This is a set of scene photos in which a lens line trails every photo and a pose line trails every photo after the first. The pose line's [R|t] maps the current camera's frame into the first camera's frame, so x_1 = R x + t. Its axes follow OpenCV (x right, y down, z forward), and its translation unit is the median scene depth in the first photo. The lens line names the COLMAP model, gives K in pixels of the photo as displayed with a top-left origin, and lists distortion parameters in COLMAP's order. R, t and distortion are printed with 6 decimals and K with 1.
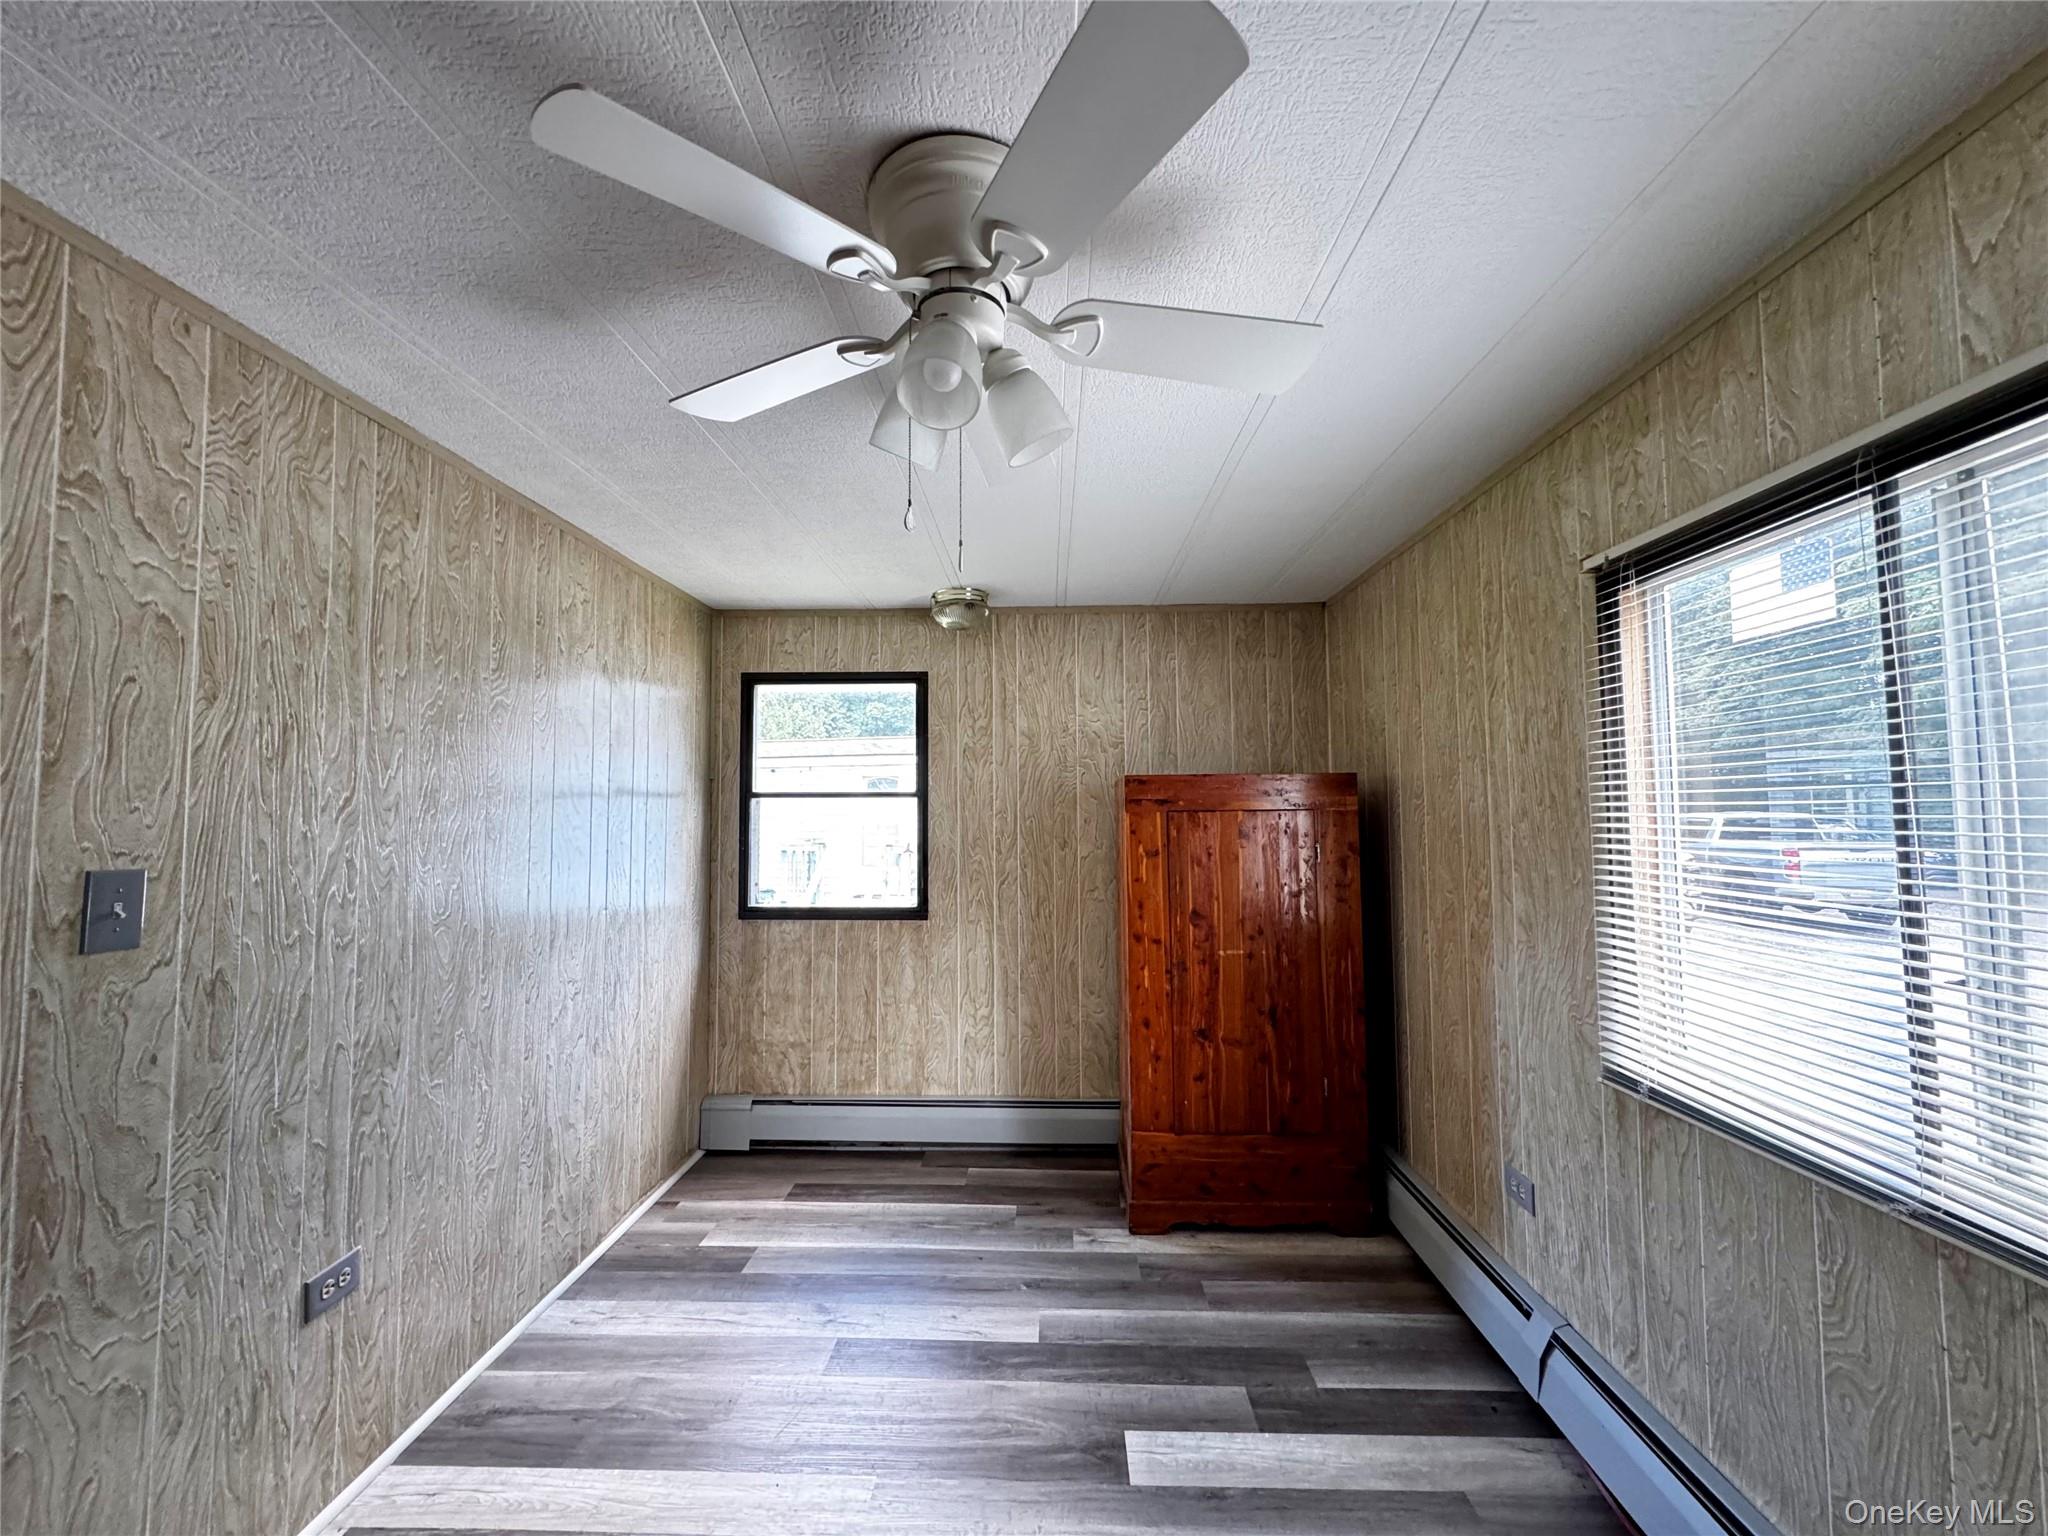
lens RADIAL K [[817.6, 0, 1024.0], [0, 817.6, 768.0], [0, 0, 1]] dist [-0.001127, 0.000292]
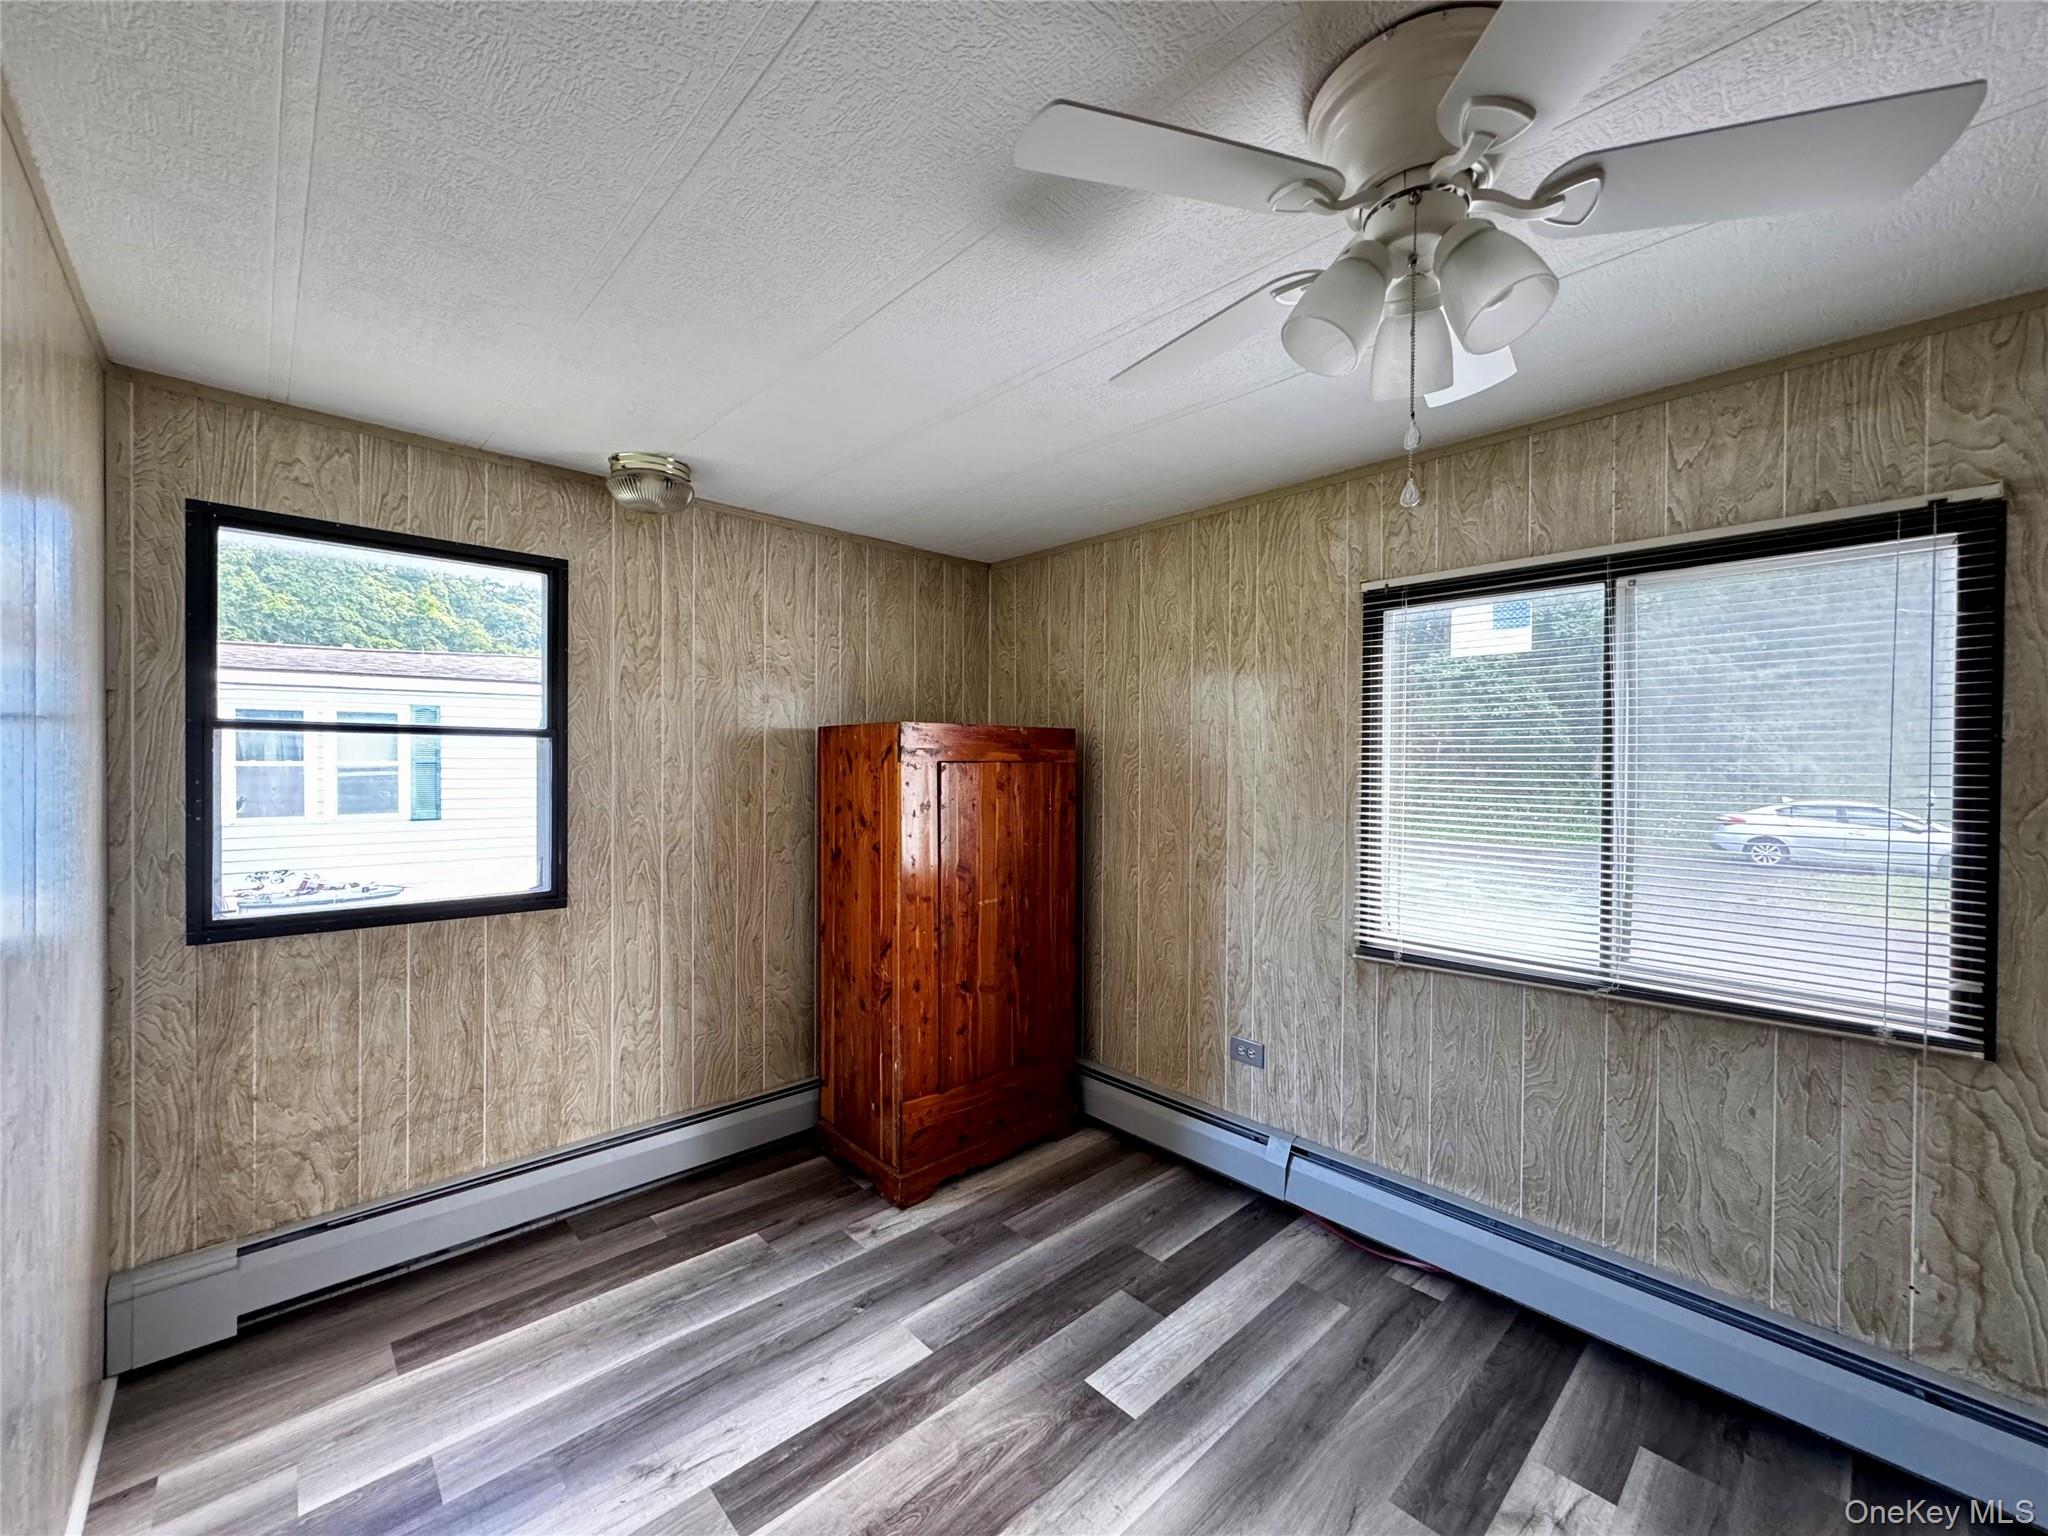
lens RADIAL K [[817.6, 0, 1024.0], [0, 817.6, 768.0], [0, 0, 1]] dist [-0.001127, 0.000292]
pose [[0.703317, 0.005672, 0.710854, -0.434560], [-0.049296, 0.997950, 0.040812, 0.017071], [-0.709165, -0.063746, 0.702155, 0.267793]]
